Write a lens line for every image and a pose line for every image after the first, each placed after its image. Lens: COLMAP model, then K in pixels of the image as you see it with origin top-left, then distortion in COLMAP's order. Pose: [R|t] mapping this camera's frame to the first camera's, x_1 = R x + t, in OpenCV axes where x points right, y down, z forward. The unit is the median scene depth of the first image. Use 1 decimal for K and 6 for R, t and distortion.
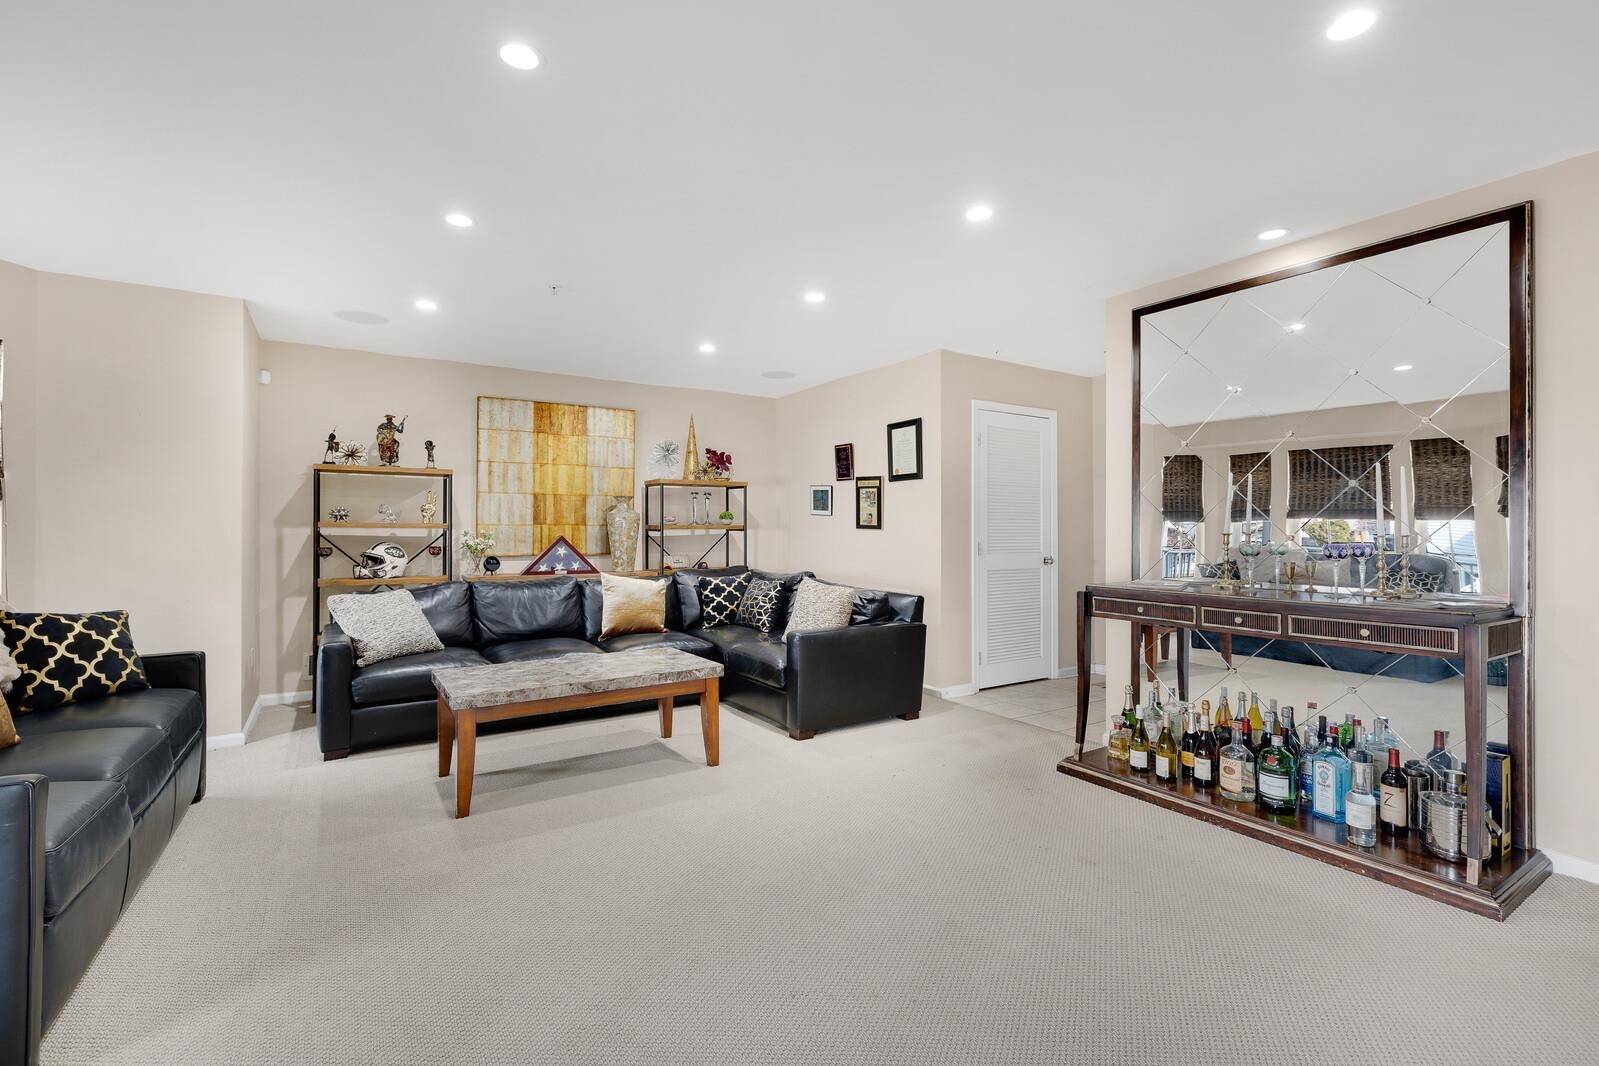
lens RADIAL K [[700.7, 0, 795.5], [0, 700.7, 530.9], [0, 0, 1]] dist [0.001356, 0.000147]
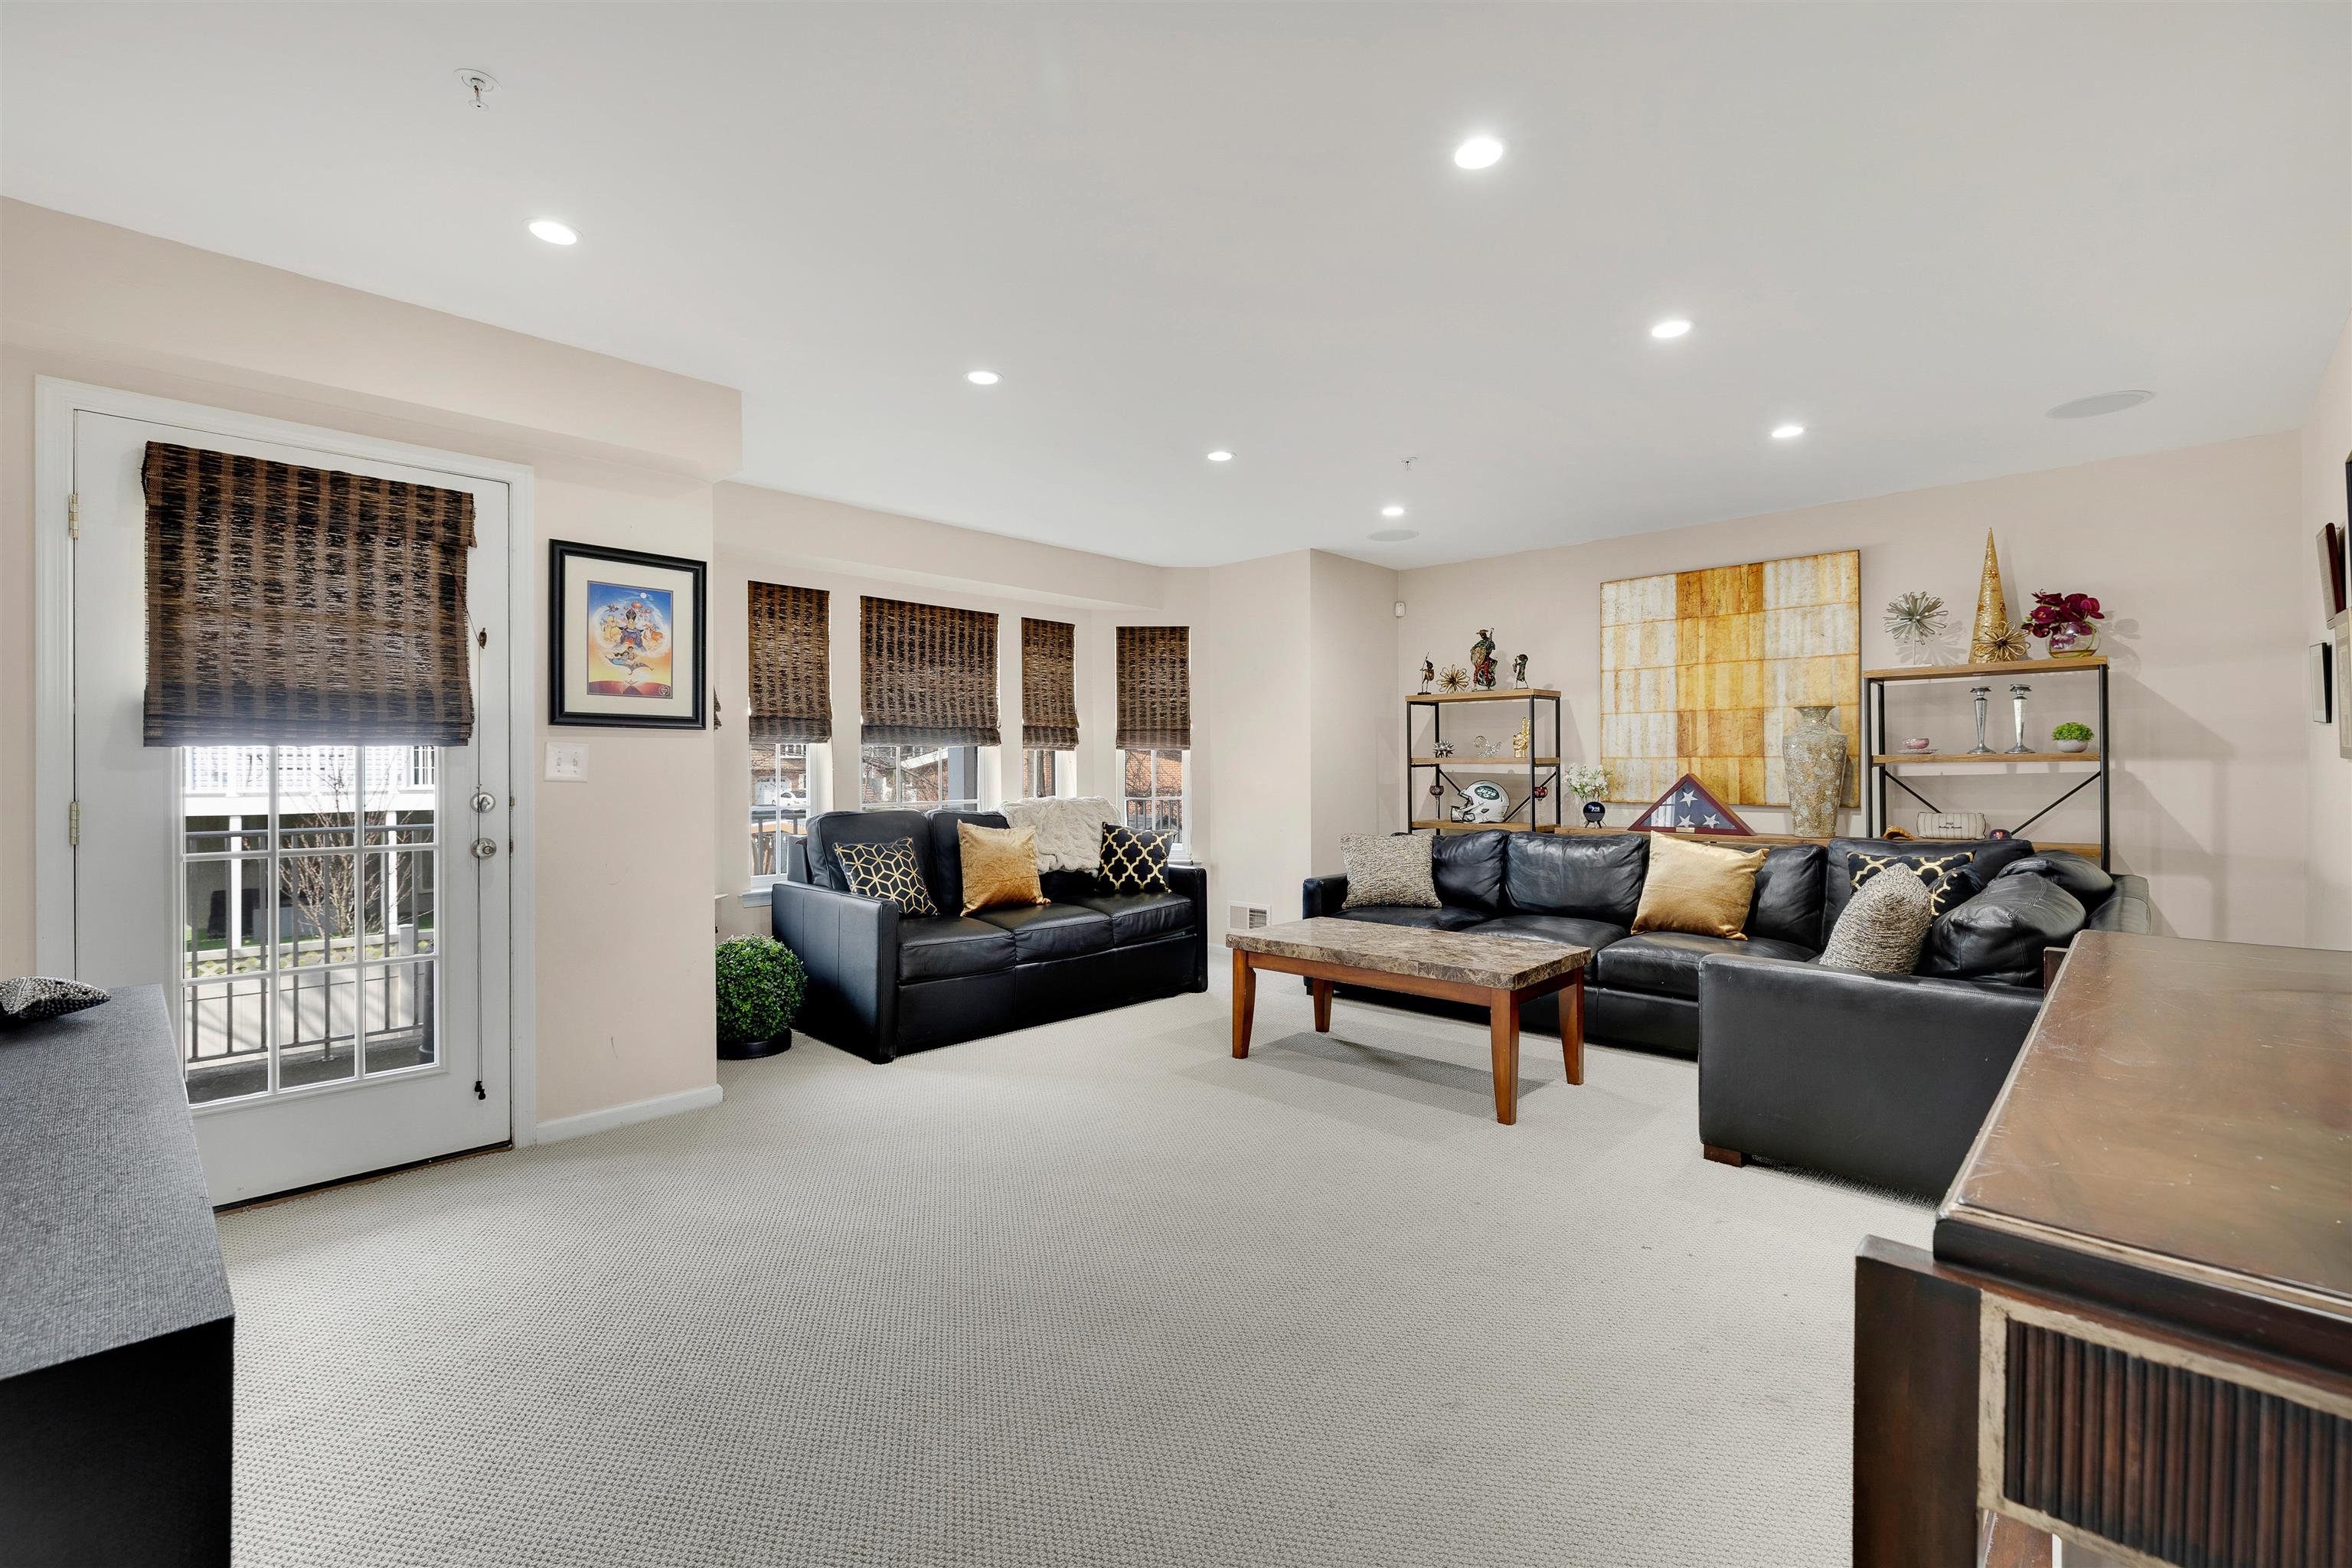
lens RADIAL K [[1030.6, 0, 1169.5], [0, 1030.6, 782.7], [0, 0, 1]] dist [0.001356, 0.000147]
pose [[0.239468, 0.012633, -0.970822, 0.481237], [0.002593, 0.999903, 0.013651, 0.000607], [0.970901, -0.005786, 0.239413, 0.299298]]
